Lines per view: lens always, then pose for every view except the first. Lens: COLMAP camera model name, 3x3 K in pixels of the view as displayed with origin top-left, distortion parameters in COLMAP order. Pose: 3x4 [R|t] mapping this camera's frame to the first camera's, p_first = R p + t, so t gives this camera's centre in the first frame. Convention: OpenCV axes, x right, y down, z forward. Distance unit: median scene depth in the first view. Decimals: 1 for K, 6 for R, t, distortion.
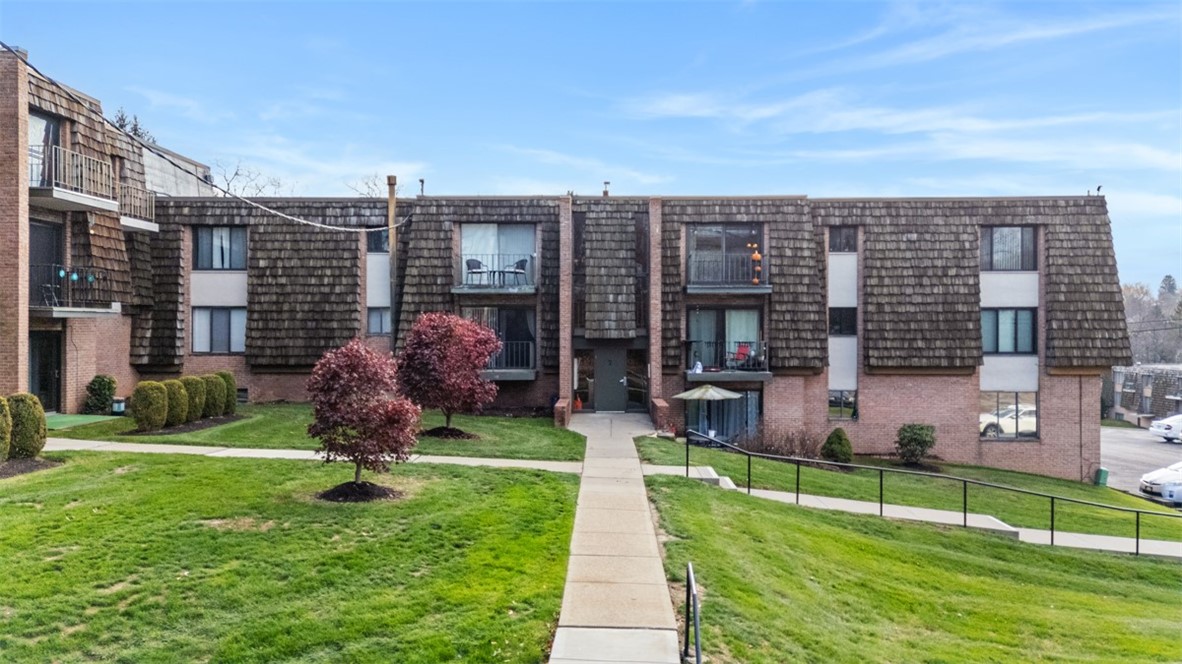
lens RADIAL K [[837.1, 0, 583.1], [0, 837.1, 330.0], [0, 0, 1]] dist [-0.004659, -0.002483]
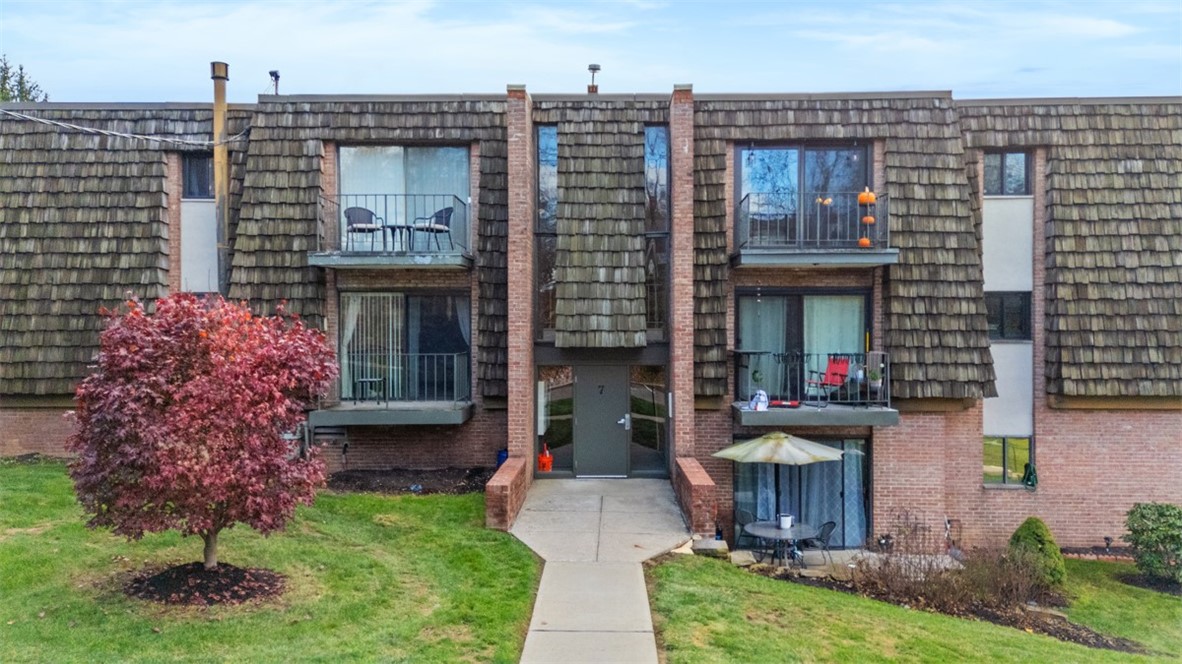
lens RADIAL K [[837.1, 0, 595.5], [0, 837.1, 335.6], [0, 0, 1]] dist [-0.004659, -0.002483]
pose [[0.999956, -0.001963, 0.009124, 0.023608], [0.001891, 0.999967, 0.007898, -0.002060], [-0.009140, -0.007880, 0.999927, 0.436938]]
